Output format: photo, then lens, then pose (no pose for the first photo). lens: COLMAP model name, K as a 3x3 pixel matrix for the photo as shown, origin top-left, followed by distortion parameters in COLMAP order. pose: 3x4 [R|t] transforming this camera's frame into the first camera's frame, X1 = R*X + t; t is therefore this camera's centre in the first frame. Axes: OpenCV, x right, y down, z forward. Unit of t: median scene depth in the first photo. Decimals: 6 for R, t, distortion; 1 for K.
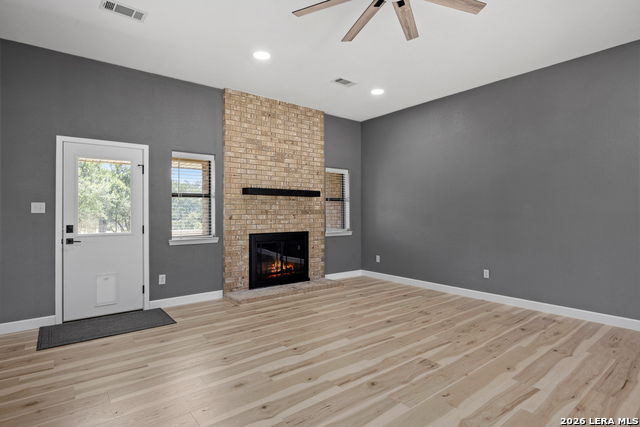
lens RADIAL K [[339.4, 0, 320.8], [0, 339.4, 208.9], [0, 0, 1]] dist [-0.001716, -0.000441]
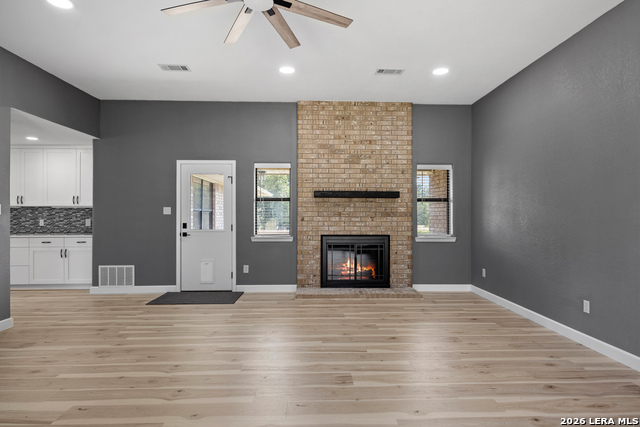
lens RADIAL K [[363.8, 0, 320.0], [0, 363.8, 213.5], [0, 0, 1]] dist [0.002683, 0.000241]
pose [[0.801424, 0.001684, -0.598095, 0.457805], [0.002509, 0.999978, 0.006177, 0.000386], [0.598092, -0.006451, 0.801402, 0.094722]]
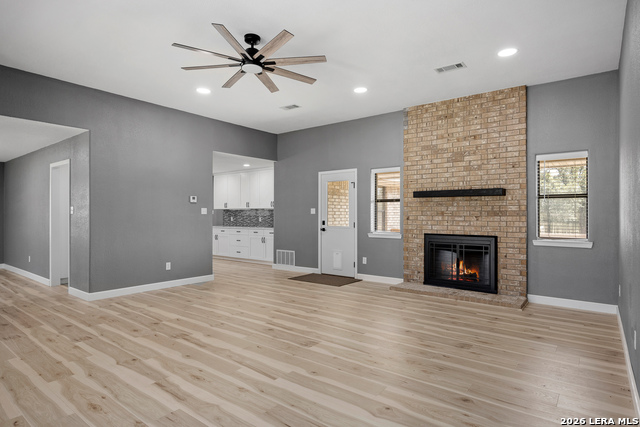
lens RADIAL K [[353.7, 0, 320.0], [0, 353.7, 213.5], [0, 0, 1]] dist [0.000314, 0.000138]
pose [[0.234306, 0.000763, -0.972163, 0.809358], [0.008621, 0.999959, 0.002862, 0.003273], [0.972125, -0.009051, 0.234290, 0.405501]]
